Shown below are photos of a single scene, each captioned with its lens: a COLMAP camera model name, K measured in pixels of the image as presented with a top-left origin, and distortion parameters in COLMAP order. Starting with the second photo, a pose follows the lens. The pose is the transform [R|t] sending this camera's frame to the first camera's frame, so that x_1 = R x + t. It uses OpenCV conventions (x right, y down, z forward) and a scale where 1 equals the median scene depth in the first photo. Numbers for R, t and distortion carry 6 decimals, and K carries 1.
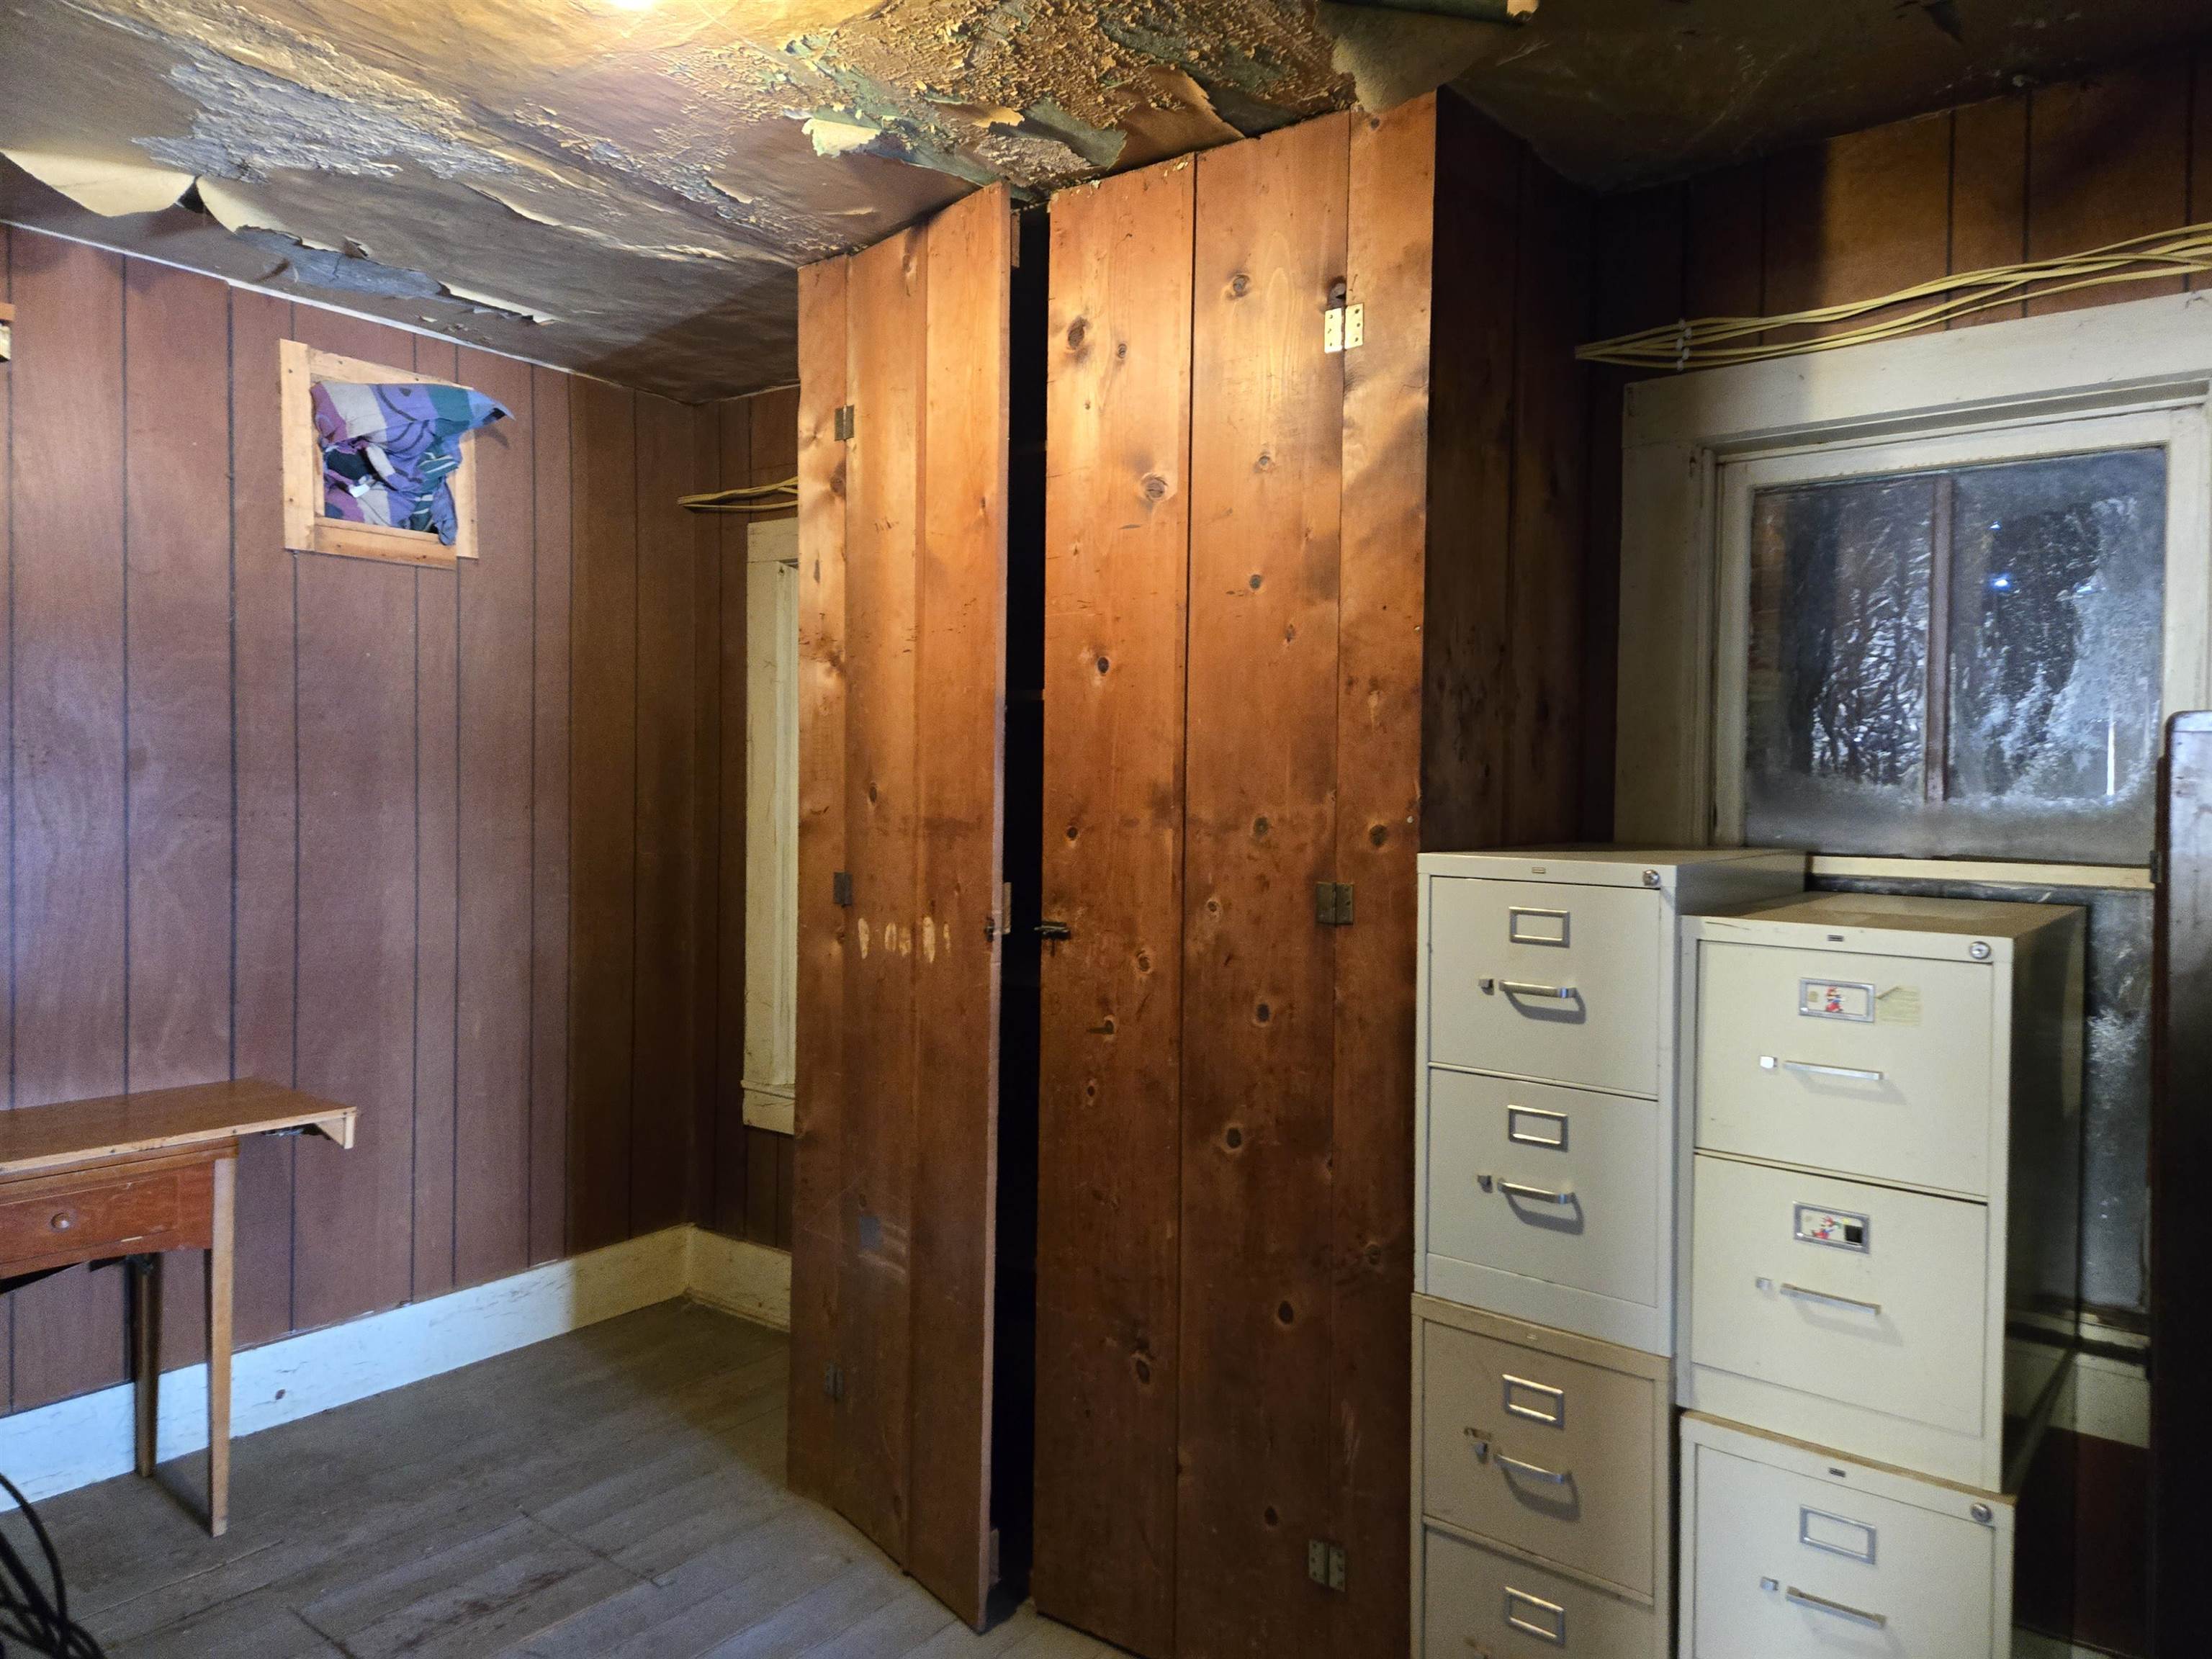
lens RADIAL K [[1462.1, 0, 1127.4], [0, 1462.1, 800.8], [0, 0, 1]] dist [0.071713, -0.069887]
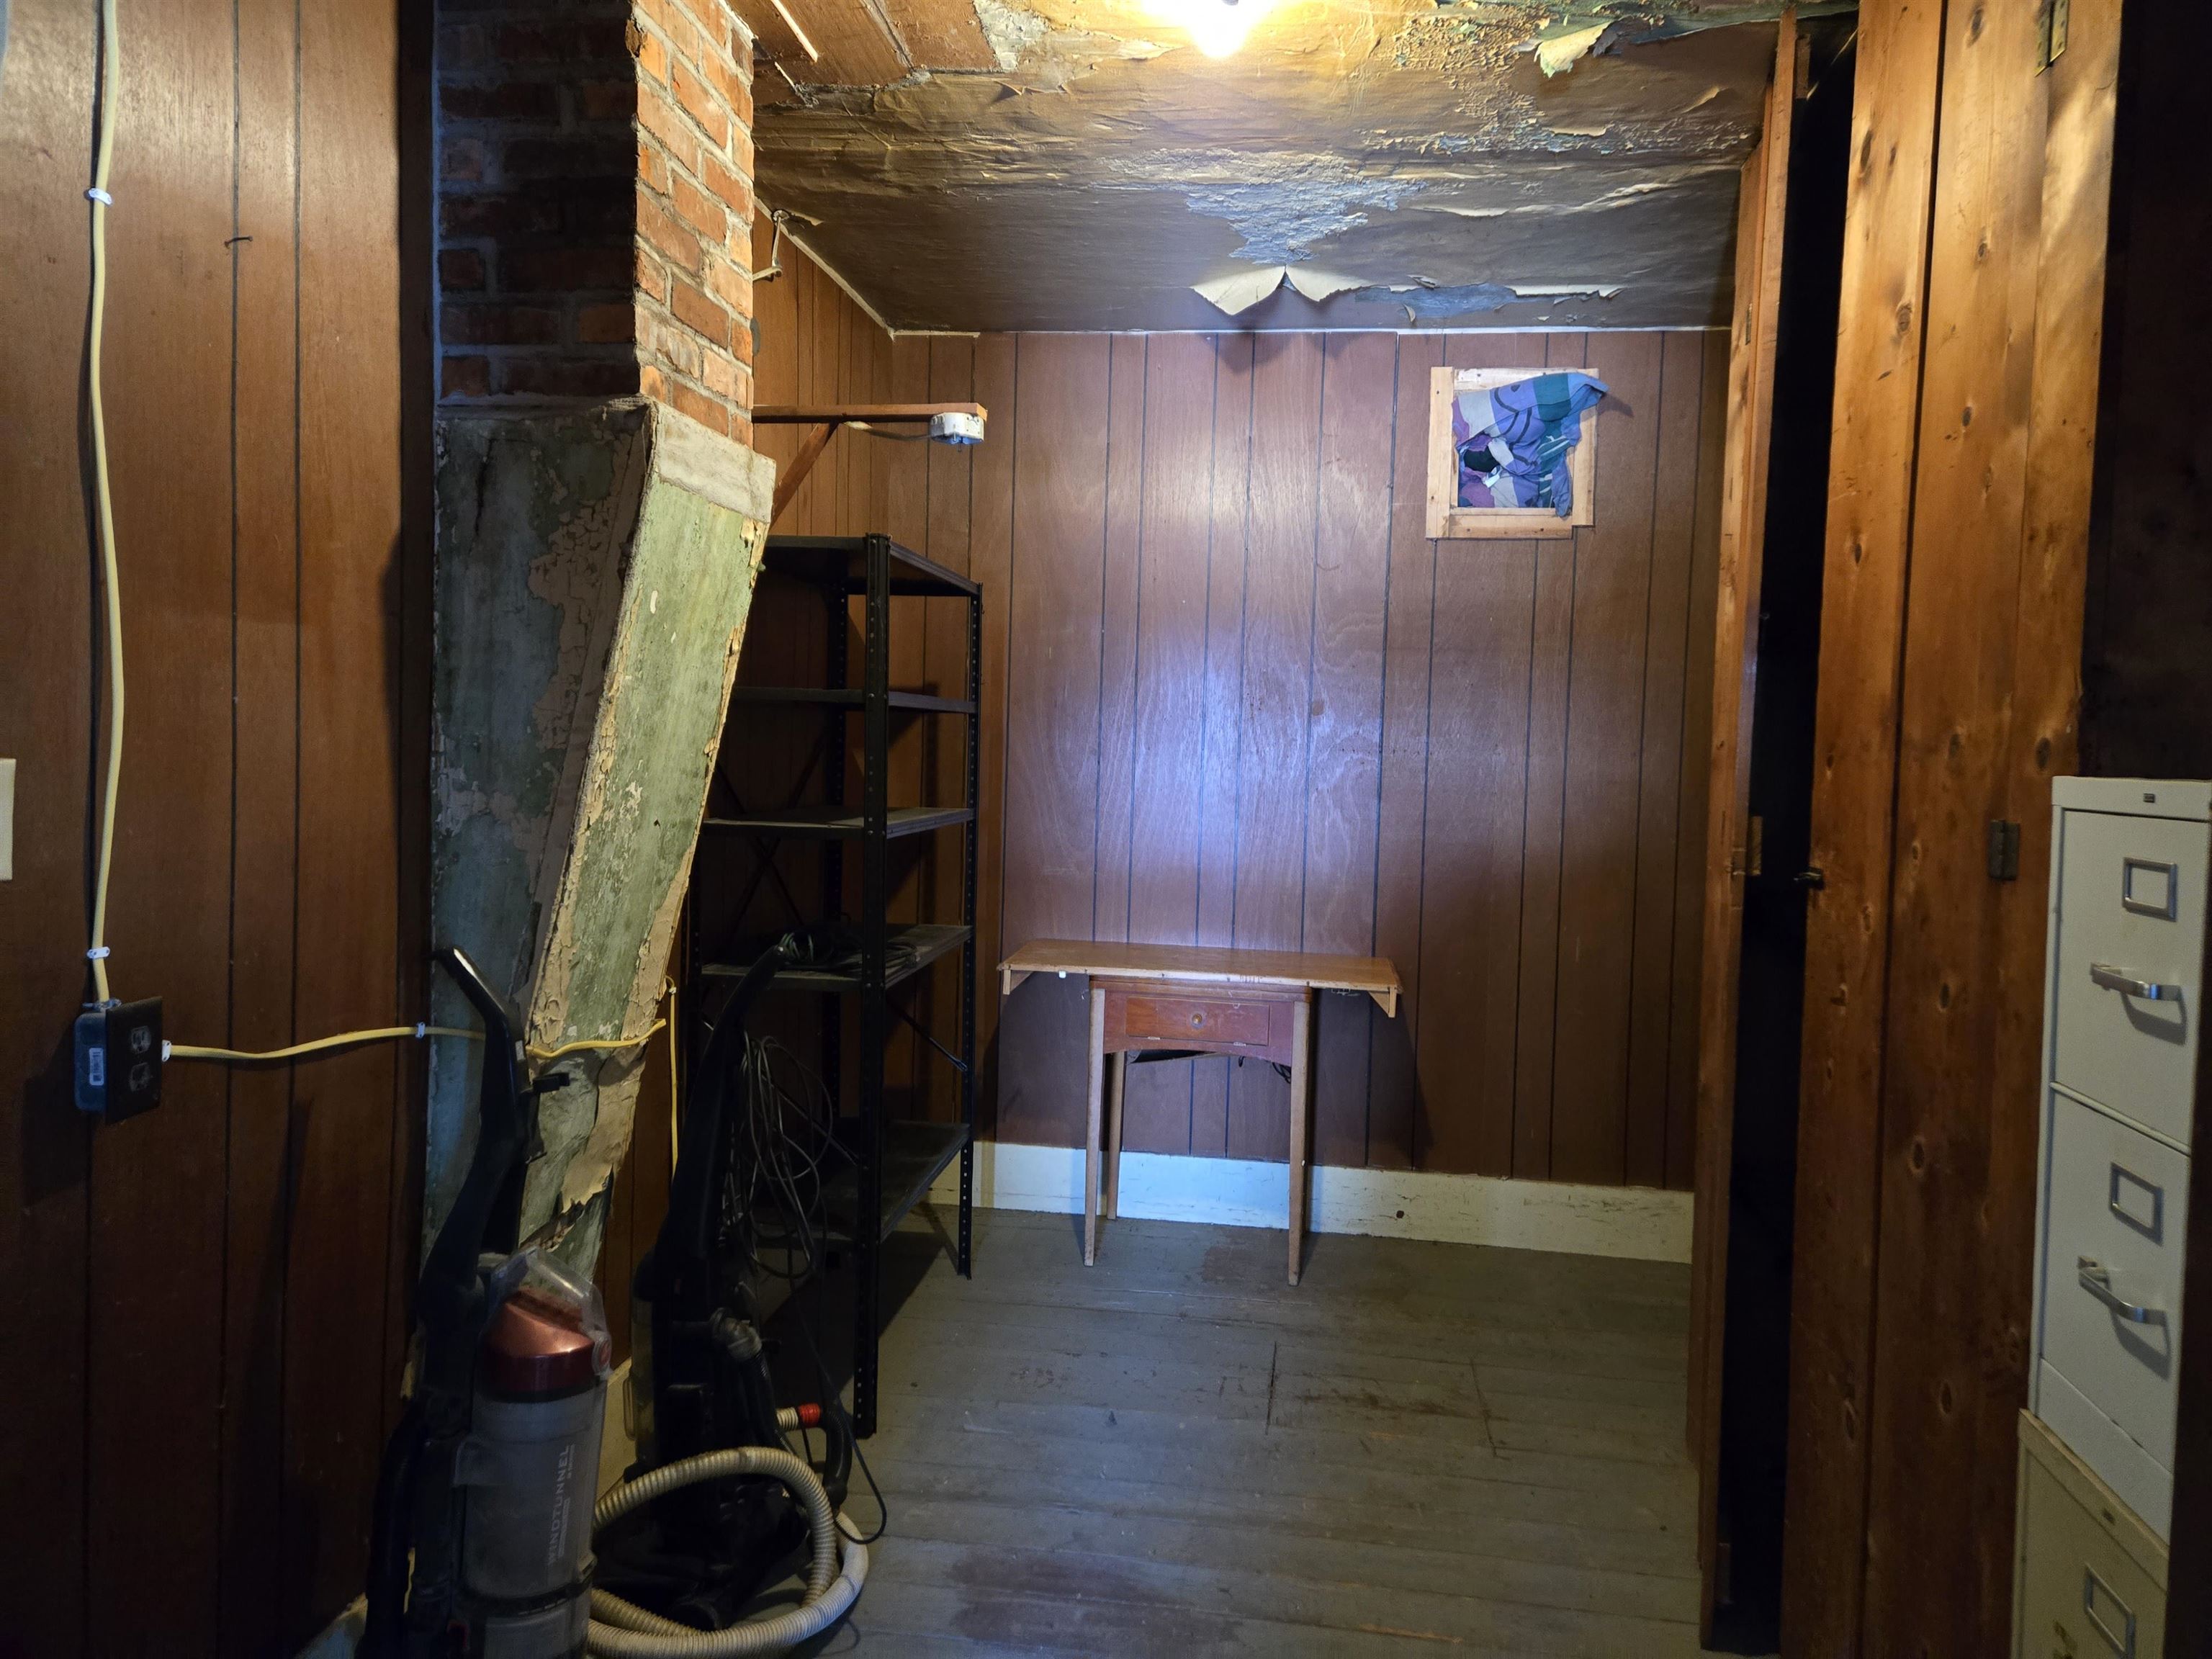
lens RADIAL K [[1462.1, 0, 1127.4], [0, 1462.1, 800.8], [0, 0, 1]] dist [0.071713, -0.069887]
pose [[0.484529, 0.037173, -0.873985, 0.436543], [-0.036090, 0.999096, 0.022487, 0.034715], [0.874031, 0.020647, 0.485432, 0.211865]]
